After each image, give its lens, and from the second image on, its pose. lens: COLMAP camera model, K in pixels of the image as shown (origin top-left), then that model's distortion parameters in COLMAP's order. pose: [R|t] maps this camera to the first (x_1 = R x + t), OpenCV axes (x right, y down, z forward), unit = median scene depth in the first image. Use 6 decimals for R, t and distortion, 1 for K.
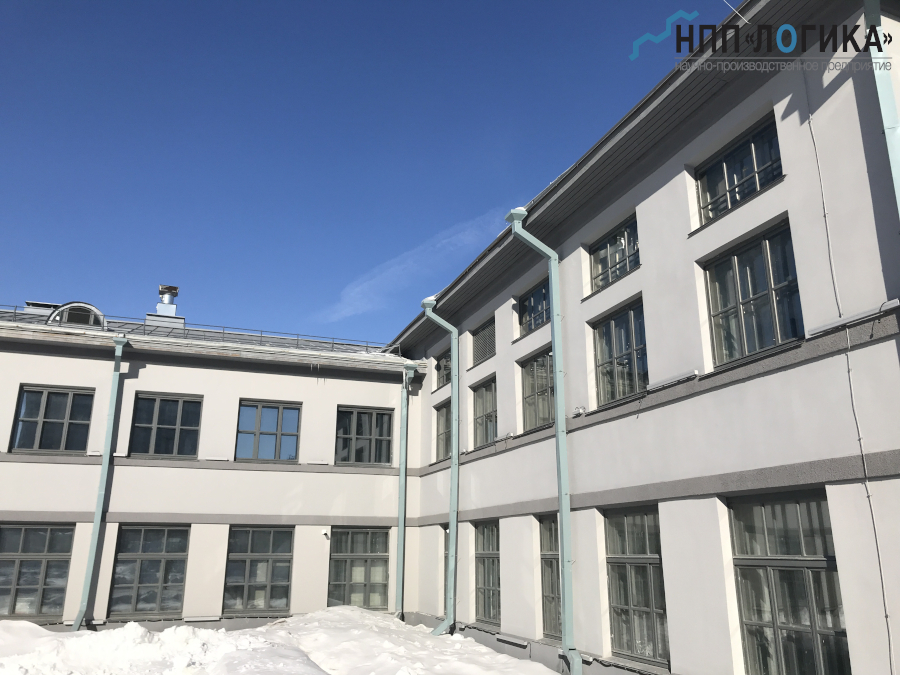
lens RADIAL K [[737.0, 0, 450.0], [0, 737.0, 337.5], [0, 0, 1]] dist [0.010632, 0.007247]
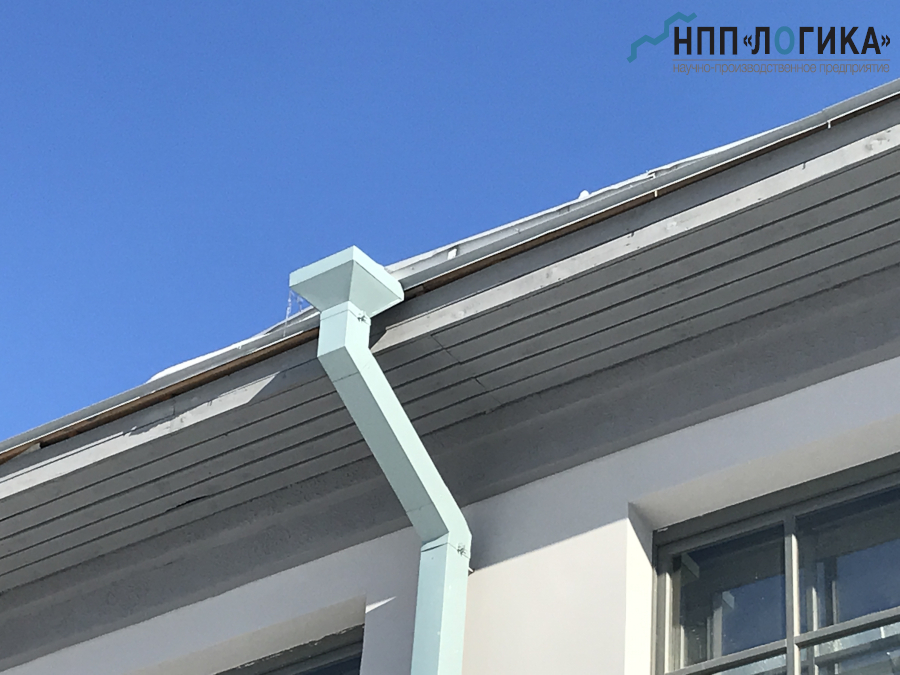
lens RADIAL K [[2478.2, 0, 450.0], [0, 2478.2, 337.5], [0, 0, 1]] dist [0.152468, 0.902197]
pose [[0.819498, 0.401679, 0.408749, -0.146279], [-0.226512, 0.882202, -0.412810, 0.113209], [-0.526417, 0.245711, 0.813948, 0.369206]]
